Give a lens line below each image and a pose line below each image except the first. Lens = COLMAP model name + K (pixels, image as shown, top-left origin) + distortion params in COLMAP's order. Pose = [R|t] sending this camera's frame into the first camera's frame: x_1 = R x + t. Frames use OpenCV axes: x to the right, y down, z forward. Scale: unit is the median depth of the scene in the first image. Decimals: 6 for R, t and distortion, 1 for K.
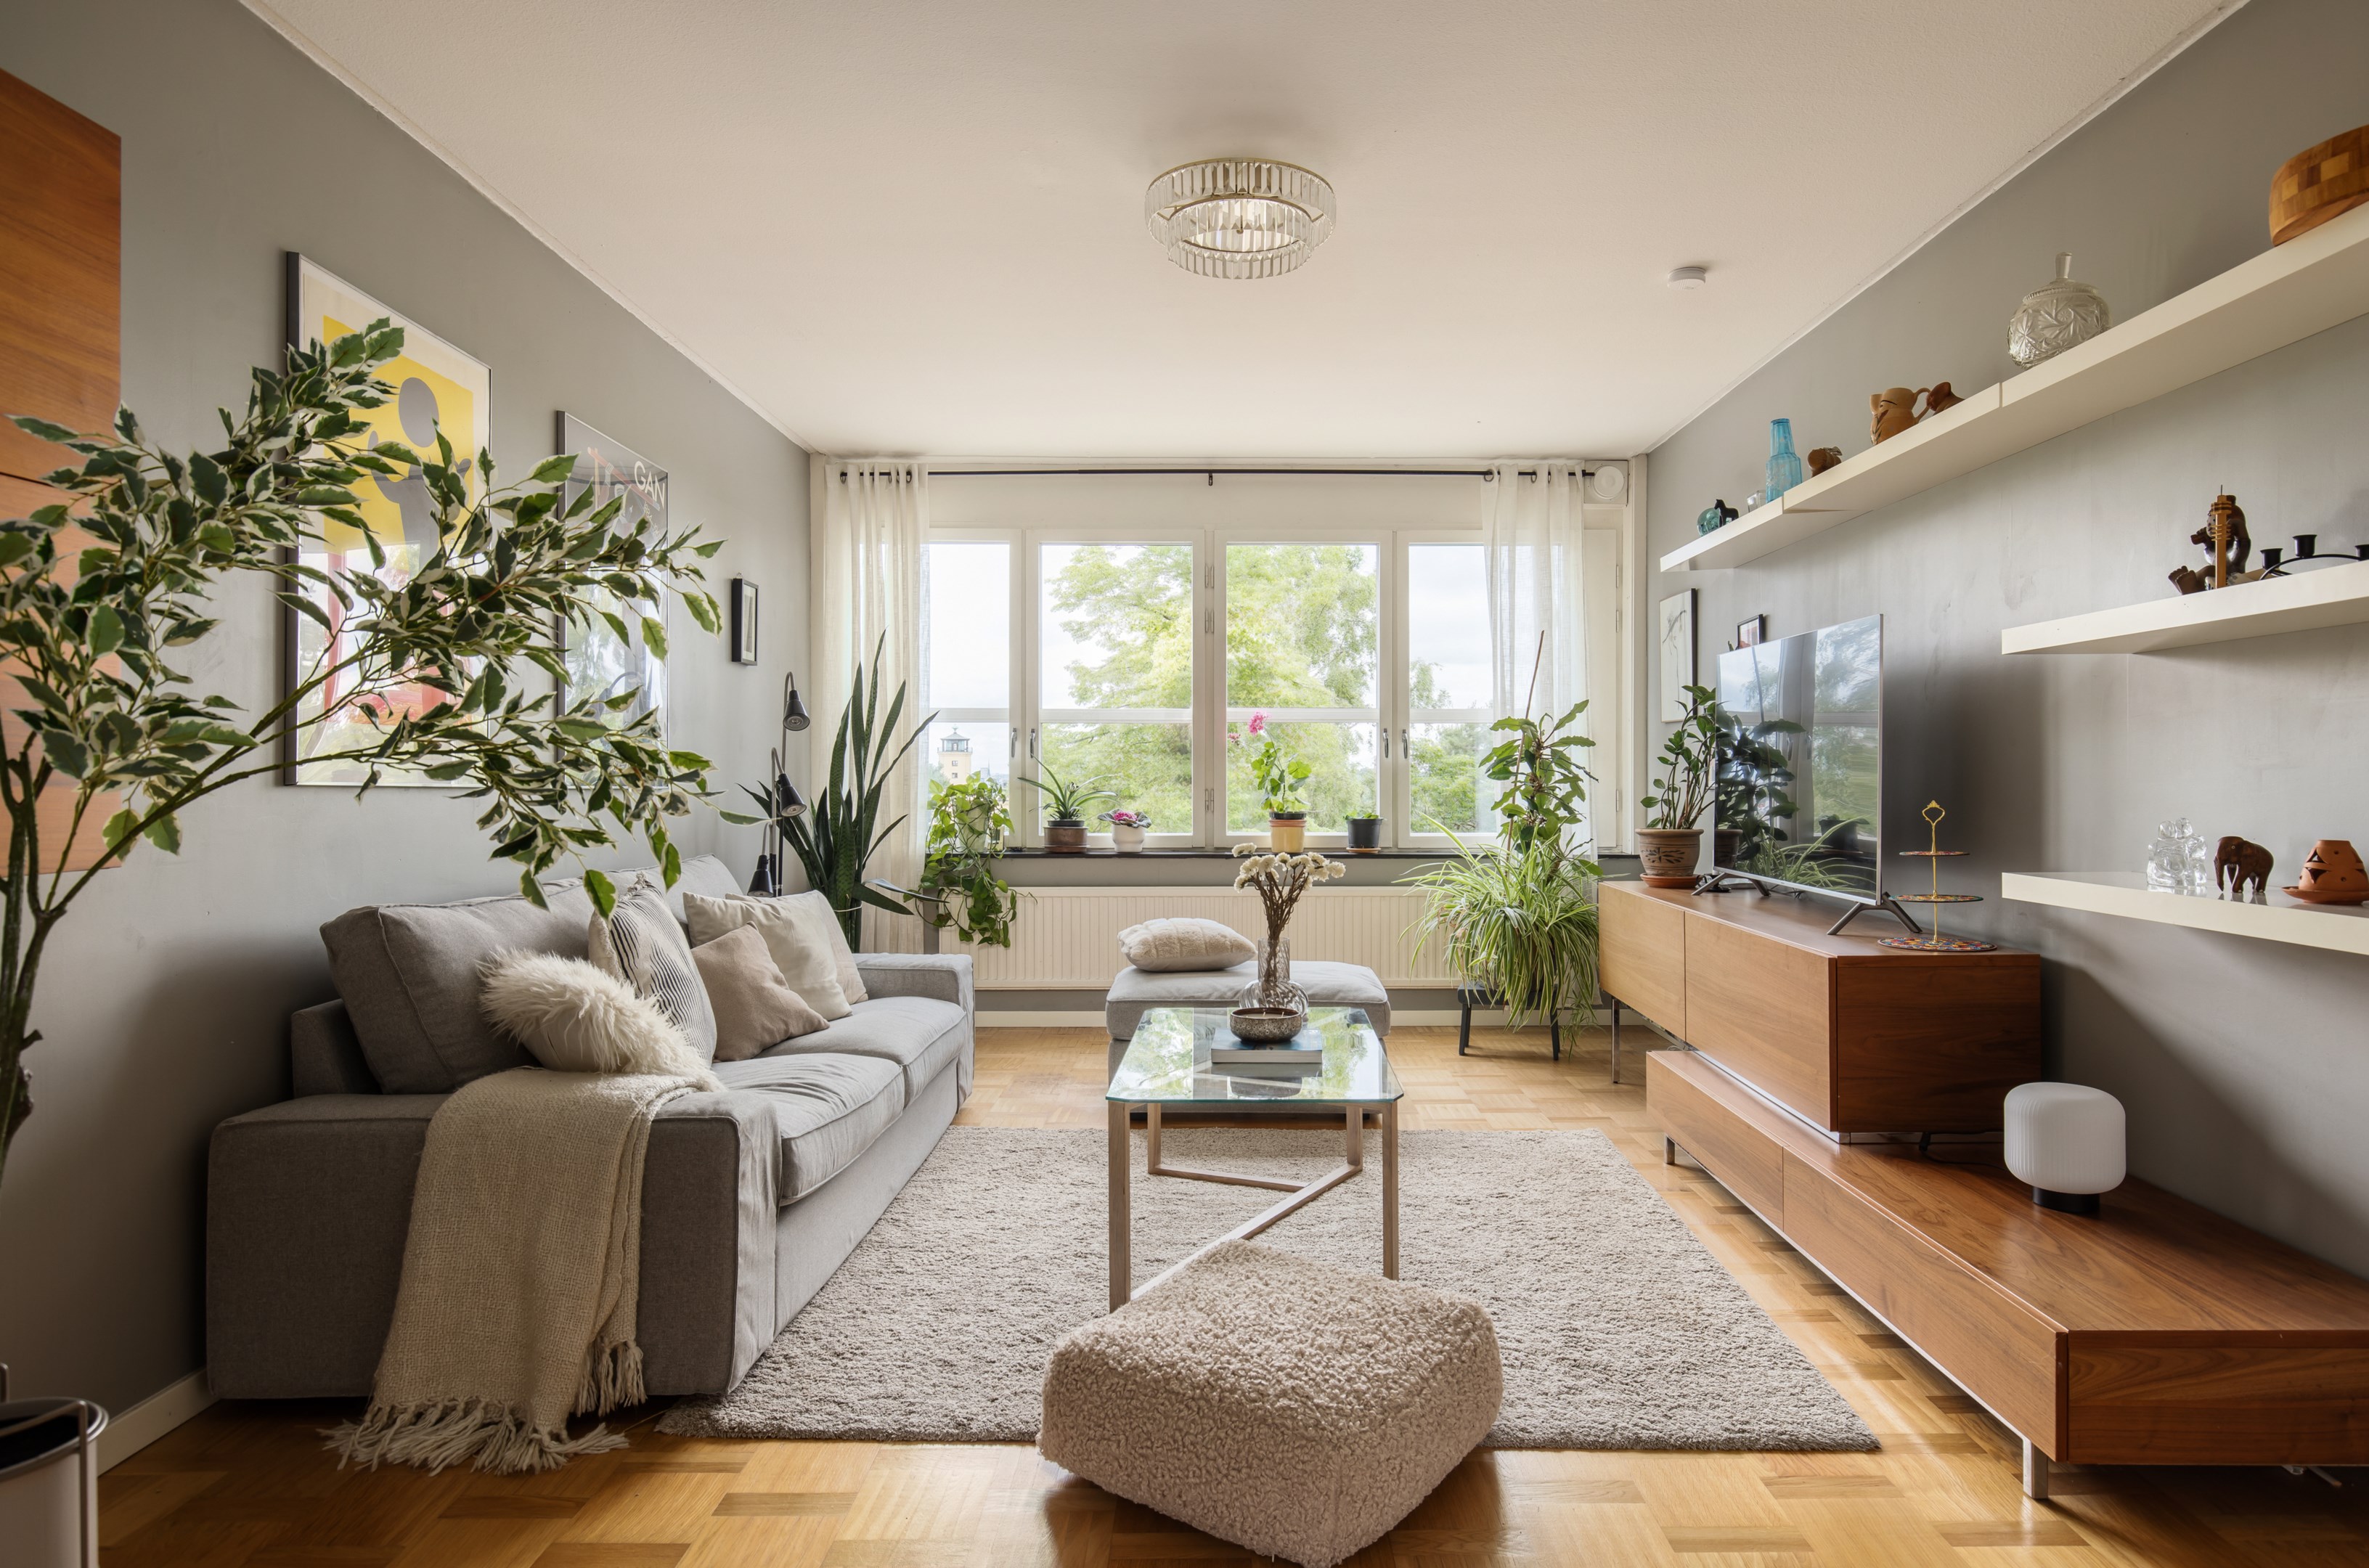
lens RADIAL K [[1407.0, 0, 1231.6], [0, 1407.0, 789.9], [0, 0, 1]] dist [0.004442, 0.000136]
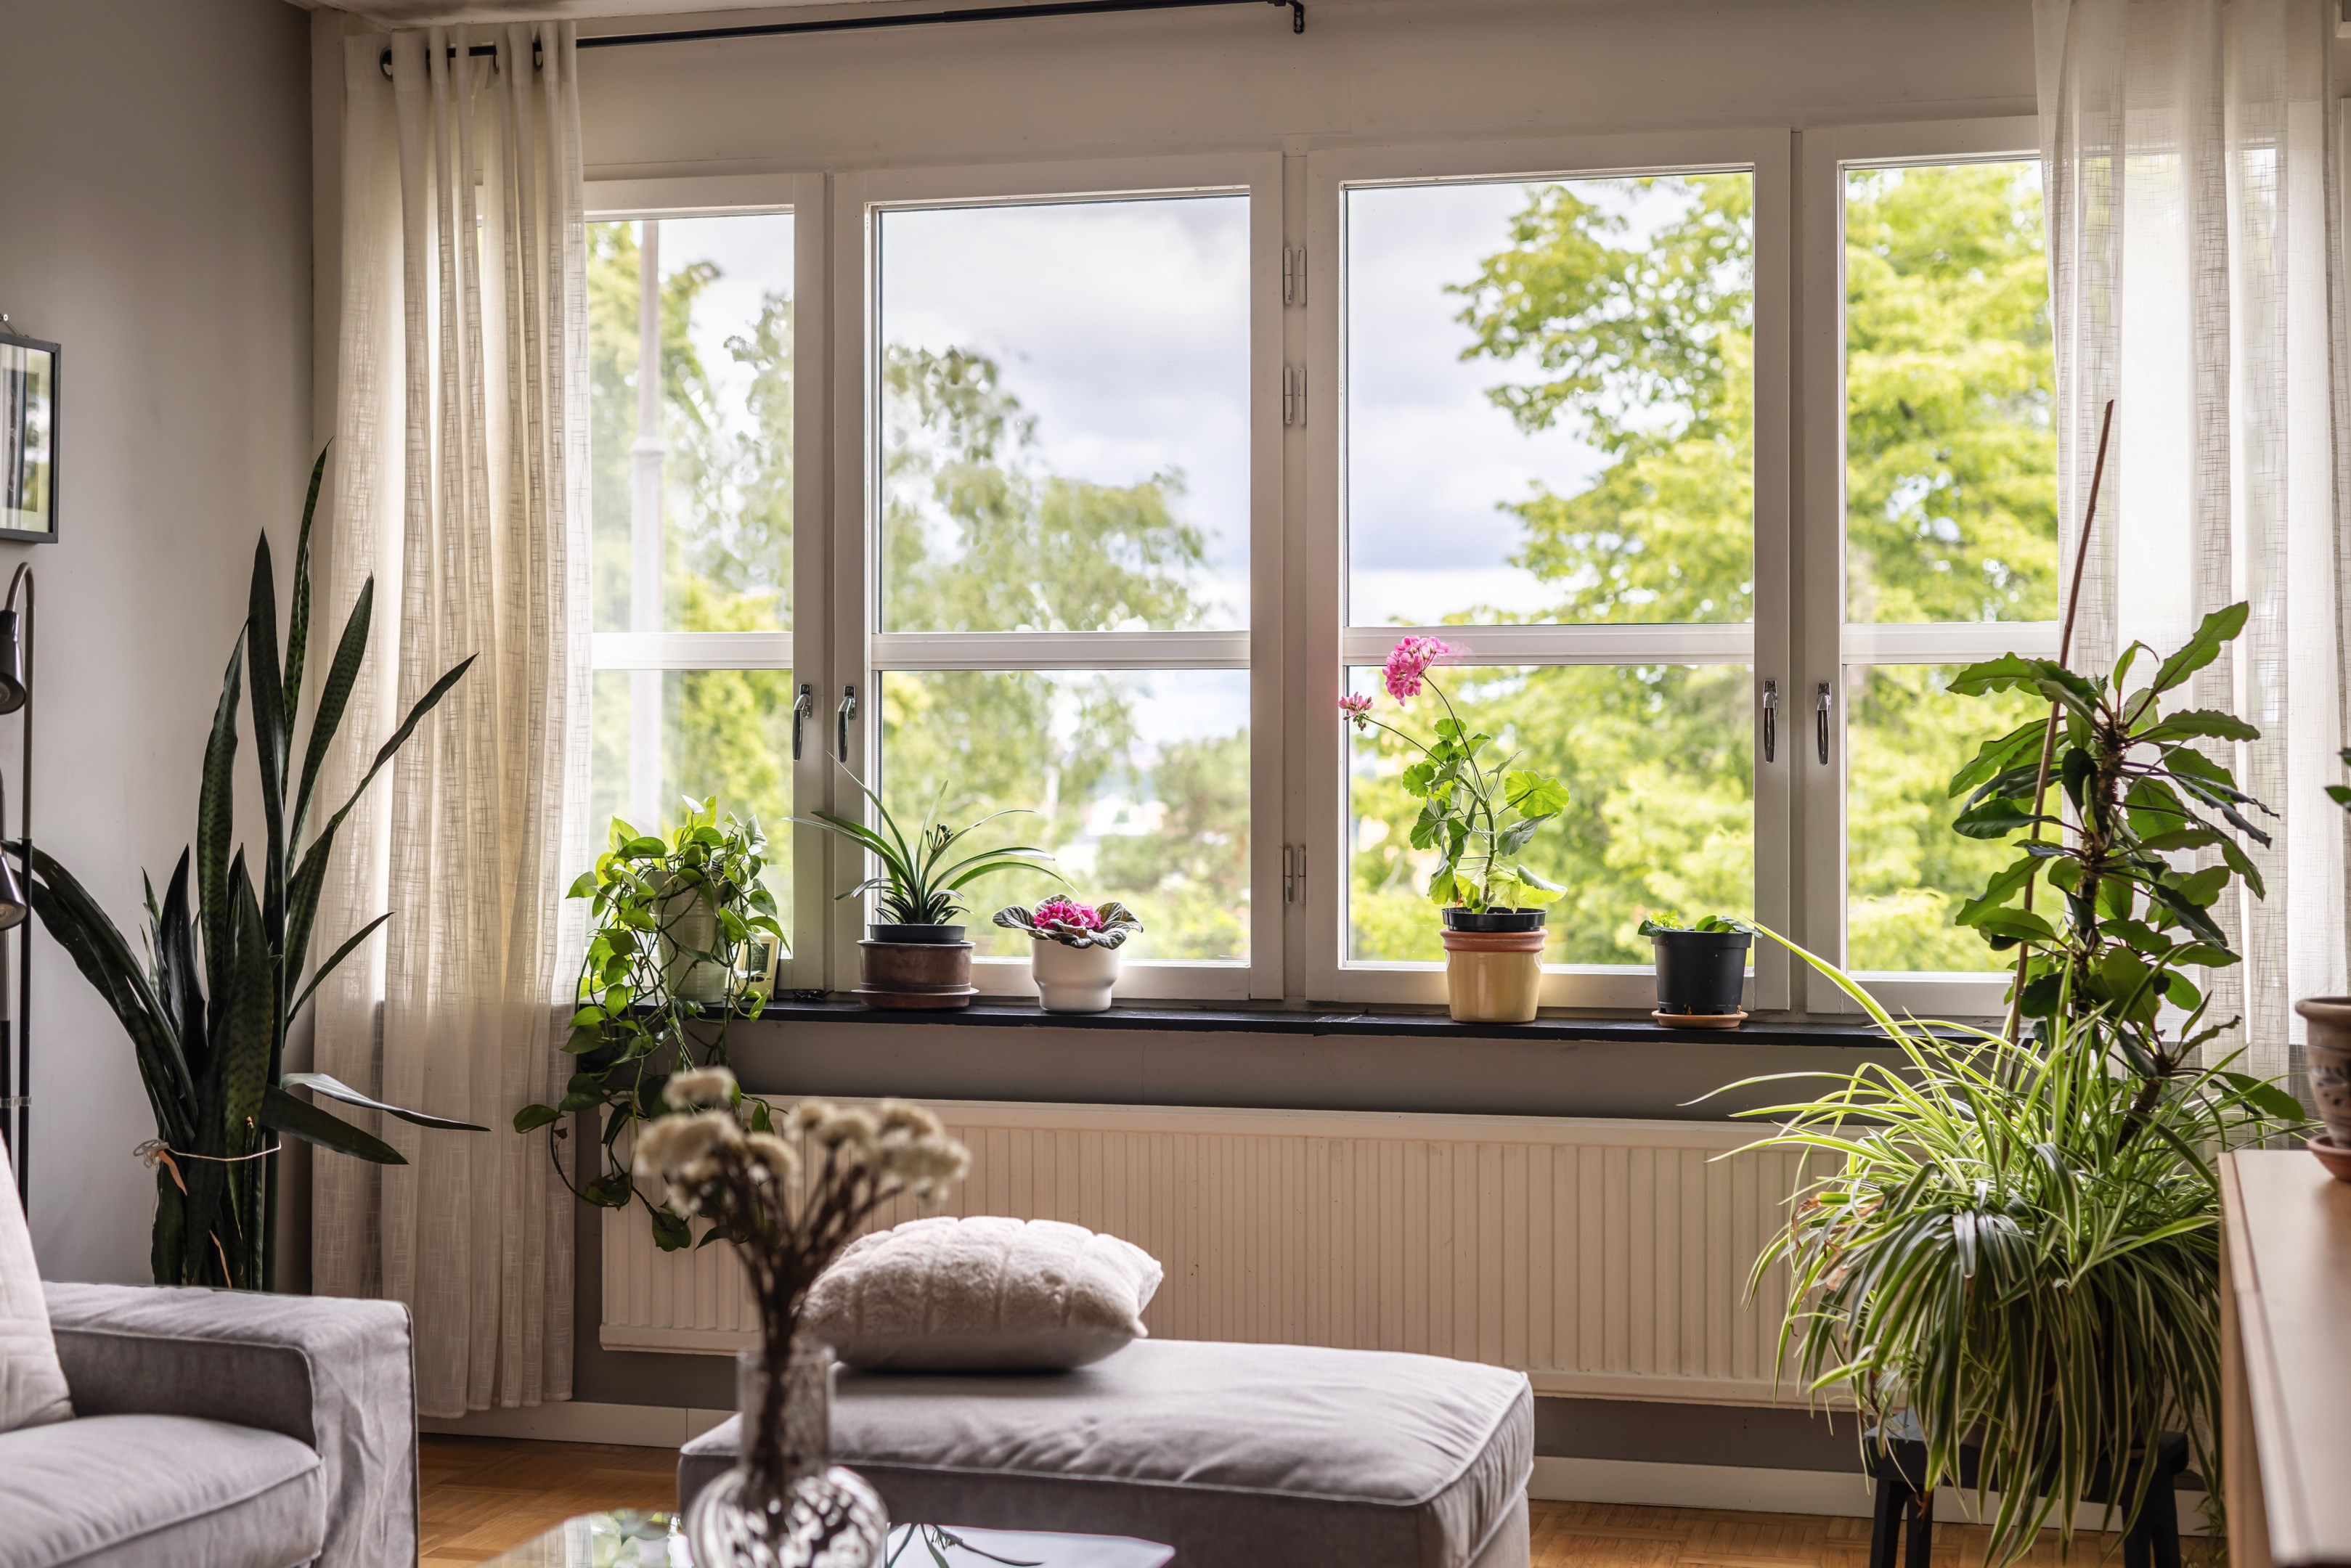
lens RADIAL K [[3319.0, 0, 1170.2], [0, 3319.0, 758.5], [0, 0, 1]] dist [0.003741, -0.049043]
pose [[0.962627, 0.000685, -0.270831, 0.220866], [-0.002065, 0.999986, -0.004810, -0.022171], [0.270824, 0.005190, 0.962615, 0.165268]]
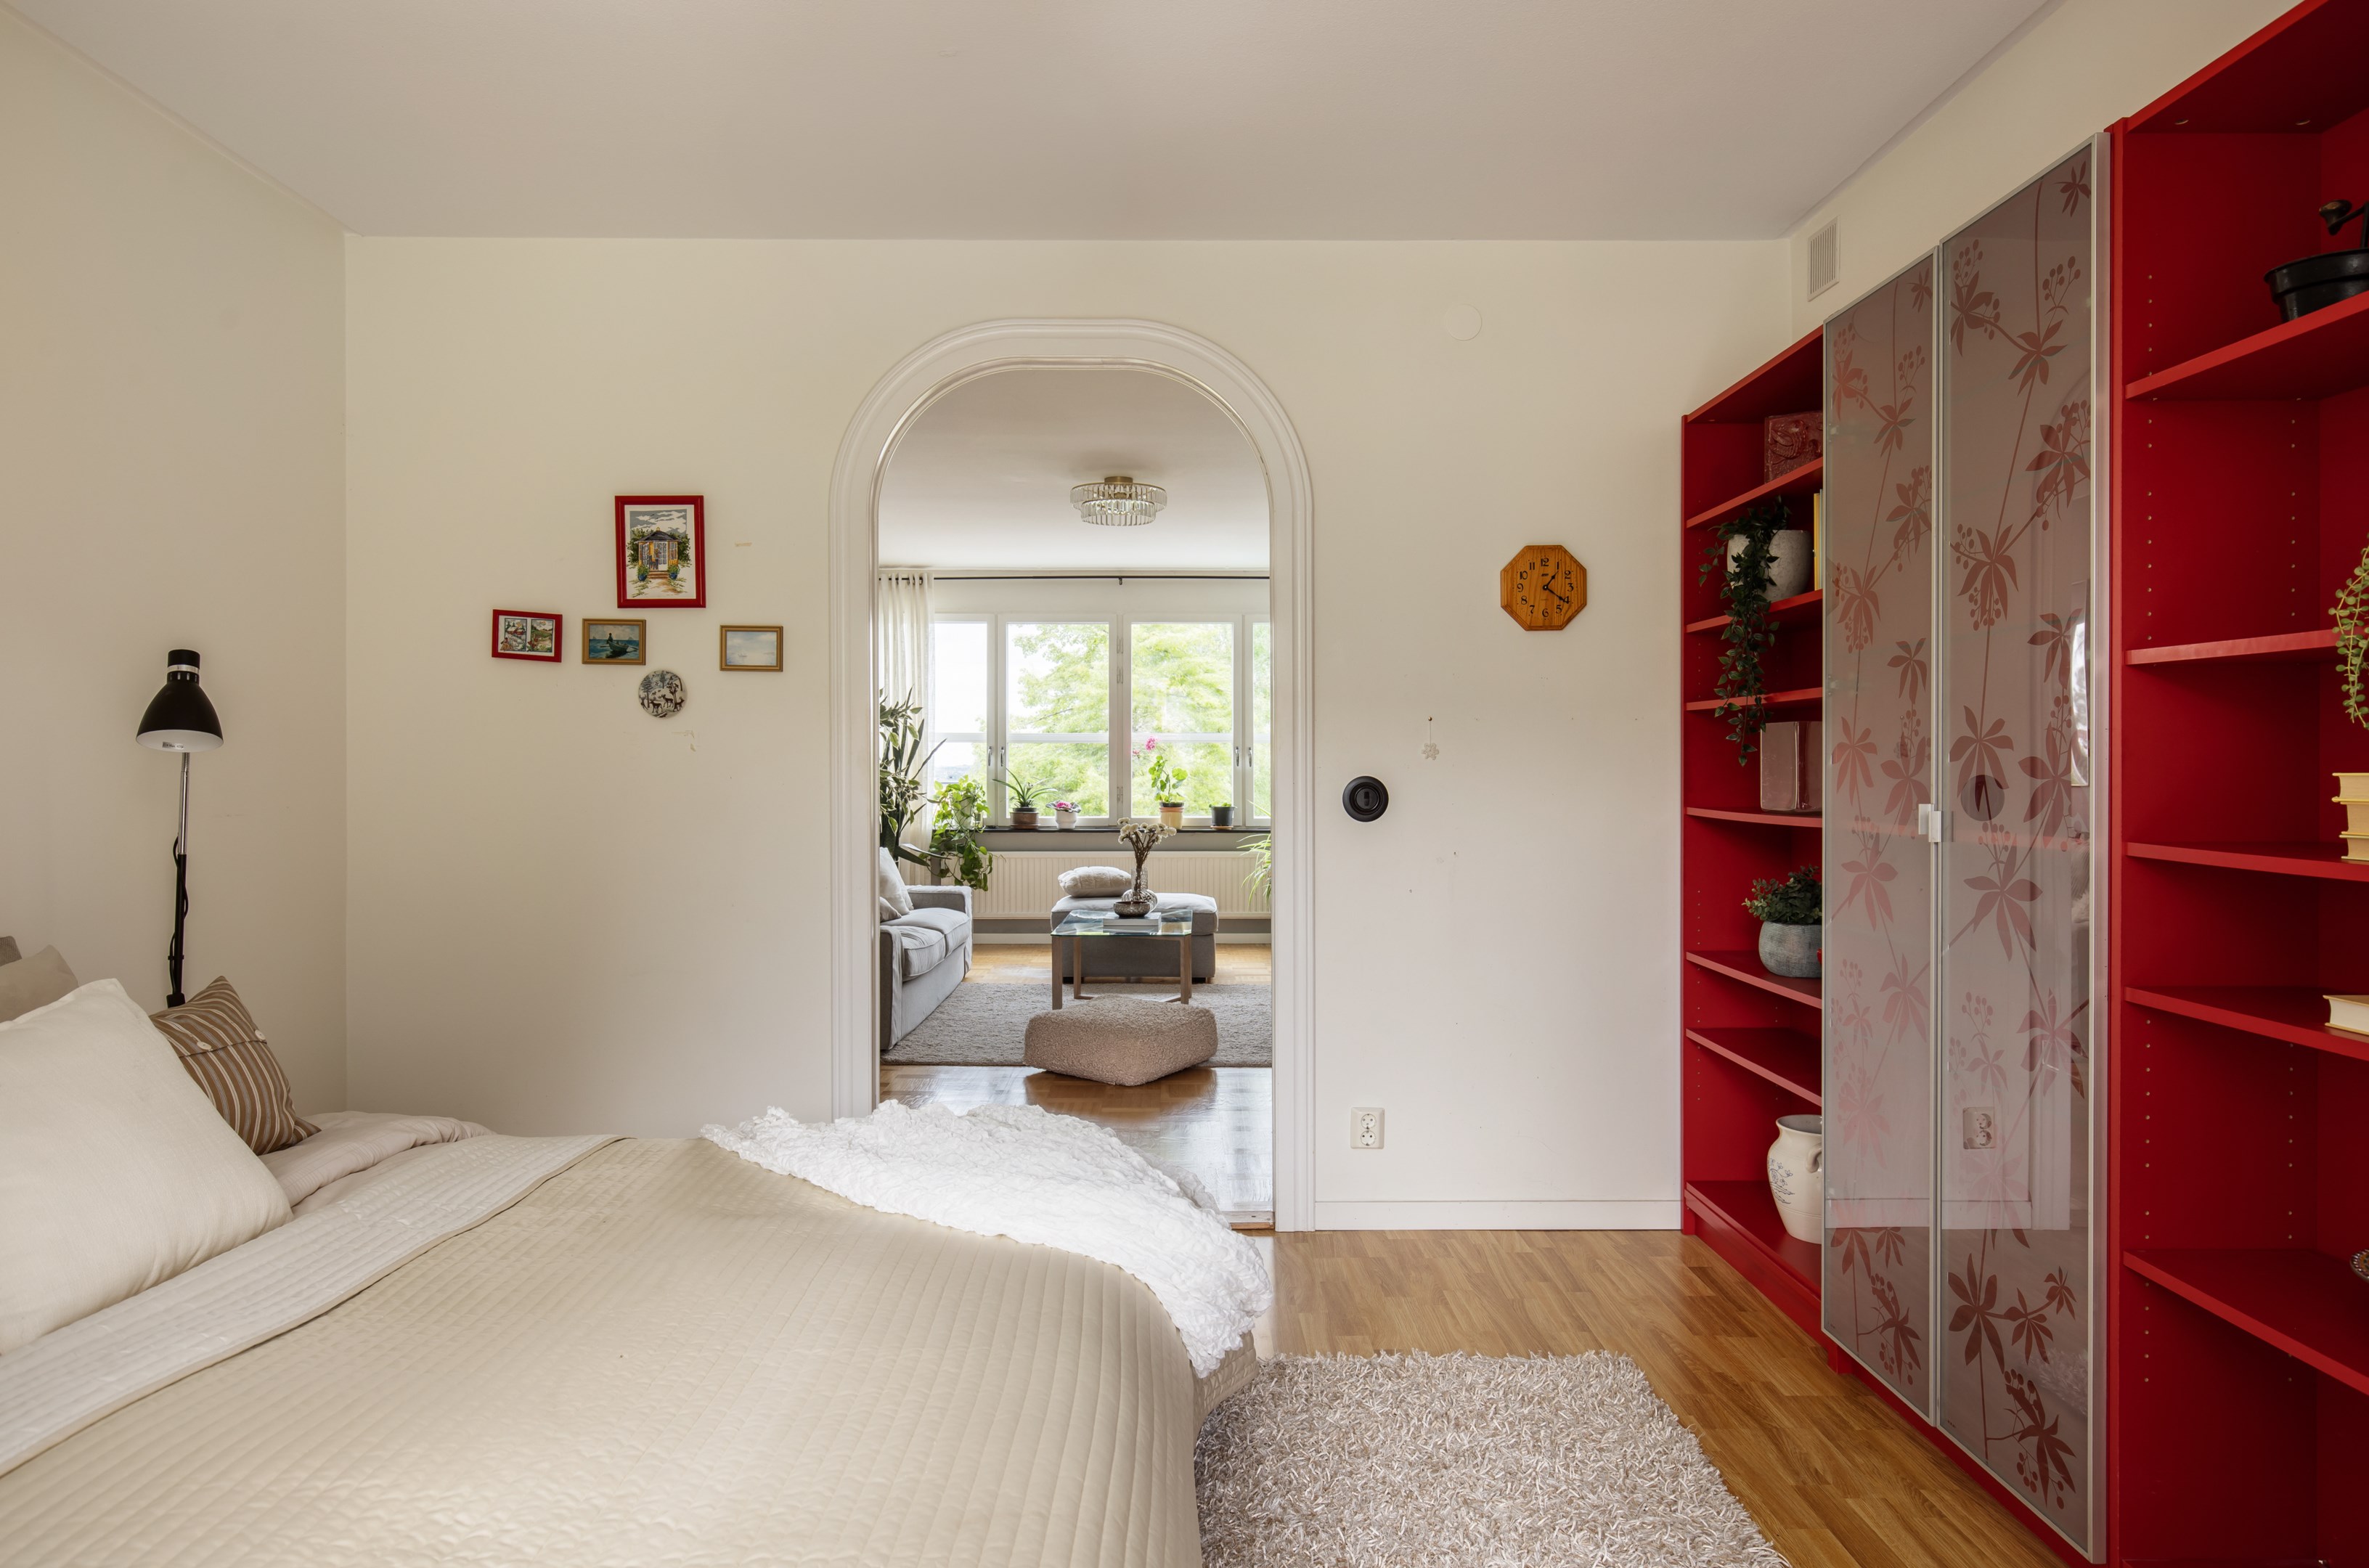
lens RADIAL K [[1432.6, 0, 1184.5], [0, 1432.6, 784.0], [0, 0, 1]] dist [0.002454, -0.000151]
pose [[0.999993, 0.001091, 0.003447, 0.055166], [-0.001094, 0.999999, 0.000947, -0.006313], [-0.003446, -0.000950, 0.999994, -0.612794]]
